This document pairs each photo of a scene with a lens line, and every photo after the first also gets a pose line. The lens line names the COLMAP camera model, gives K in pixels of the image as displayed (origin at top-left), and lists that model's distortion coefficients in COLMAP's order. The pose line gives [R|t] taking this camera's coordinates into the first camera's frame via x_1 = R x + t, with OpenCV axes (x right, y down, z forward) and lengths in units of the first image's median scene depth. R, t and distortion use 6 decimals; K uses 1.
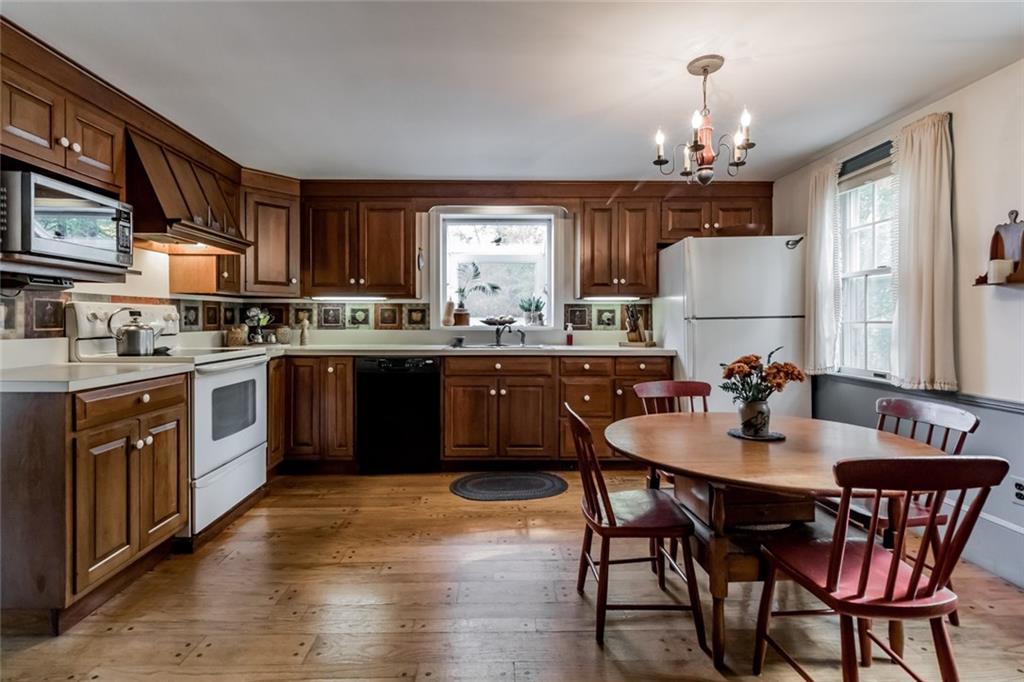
lens RADIAL K [[472.9, 0, 498.5], [0, 472.9, 326.3], [0, 0, 1]] dist [0.000983, 0.000387]
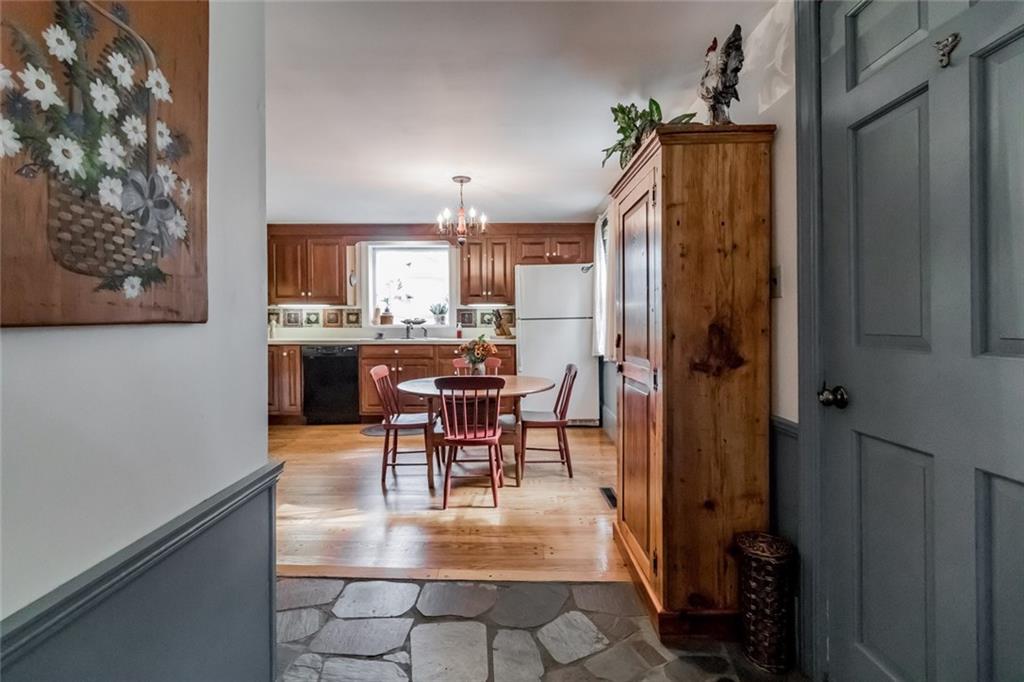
lens RADIAL K [[472.9, 0, 508.0], [0, 472.9, 334.7], [0, 0, 1]] dist [0.000983, 0.000387]
pose [[0.999716, -0.001197, -0.023784, 0.352430], [0.001605, 0.999852, 0.017117, 0.005765], [0.023760, -0.017150, 0.999571, -0.433731]]
